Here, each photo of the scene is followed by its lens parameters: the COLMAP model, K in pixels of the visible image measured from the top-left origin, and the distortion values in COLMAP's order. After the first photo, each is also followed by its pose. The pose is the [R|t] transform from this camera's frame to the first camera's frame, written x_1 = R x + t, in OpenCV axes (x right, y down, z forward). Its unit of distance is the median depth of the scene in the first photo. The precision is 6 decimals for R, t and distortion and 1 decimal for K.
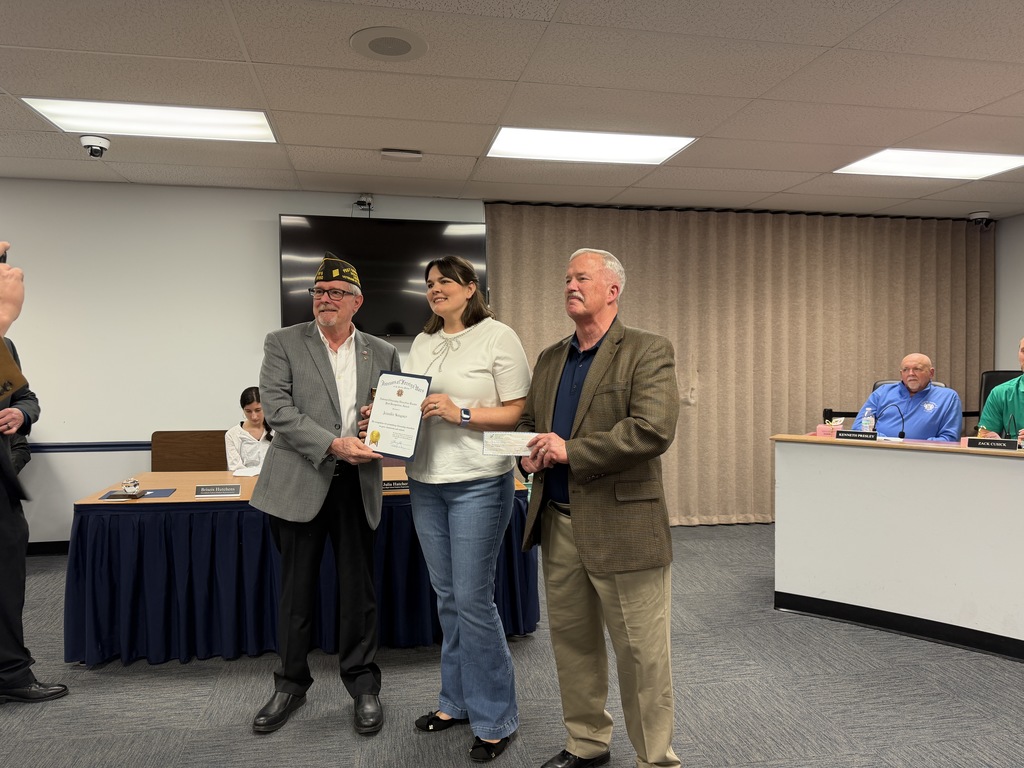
lens RADIAL K [[717.2, 0, 502.3], [0, 717.2, 382.1], [0, 0, 1]] dist [0.054991, -0.057028]
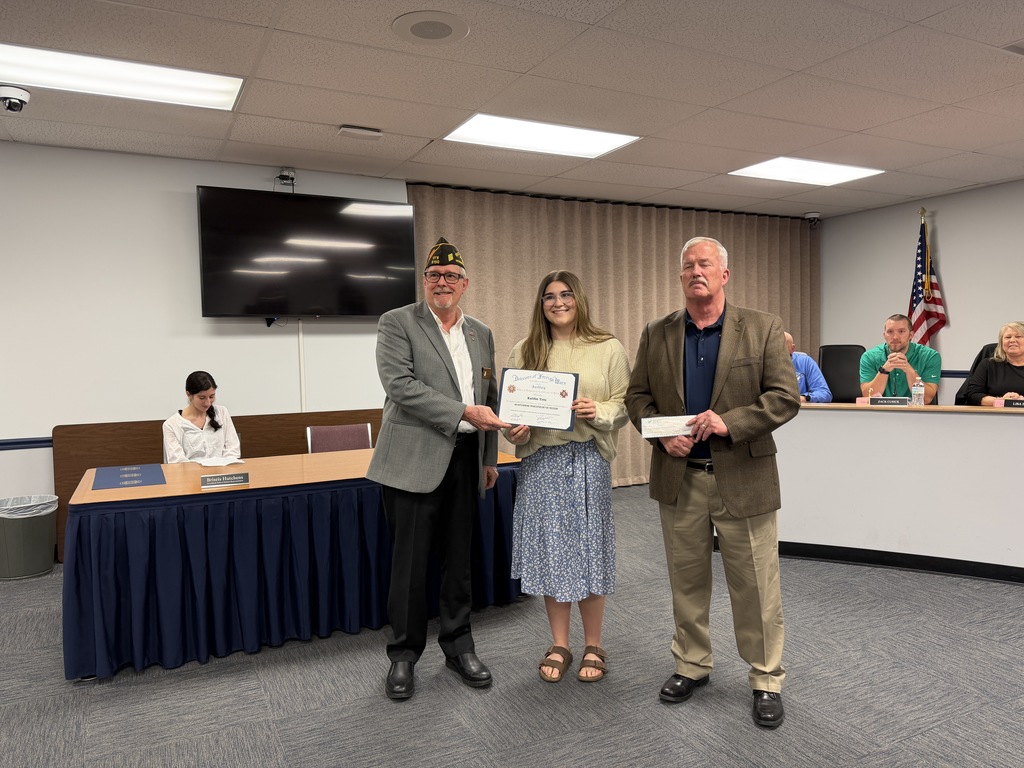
lens RADIAL K [[714.8, 0, 512.0], [0, 714.8, 384.0], [0, 0, 1]] dist [0.111117, -0.129056]
pose [[0.957502, -0.028540, 0.287011, -0.239065], [0.020762, 0.999331, 0.030106, 0.002604], [-0.287678, -0.022868, 0.957454, -0.014184]]
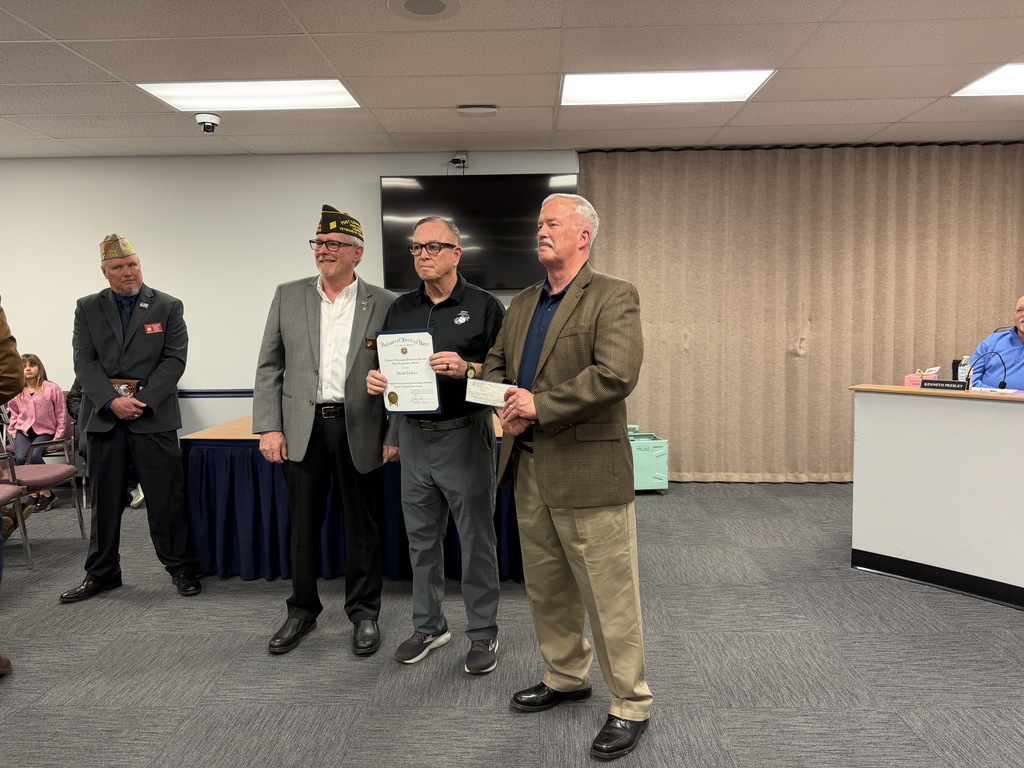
lens RADIAL K [[716.8, 0, 512.8], [0, 716.8, 375.8], [0, 0, 1]] dist [0.049112, -0.052968]
pose [[0.979058, 0.004197, -0.203539, 0.119975], [0.006621, 0.998602, 0.052440, 0.007498], [0.203474, -0.052690, 0.977662, -0.009845]]
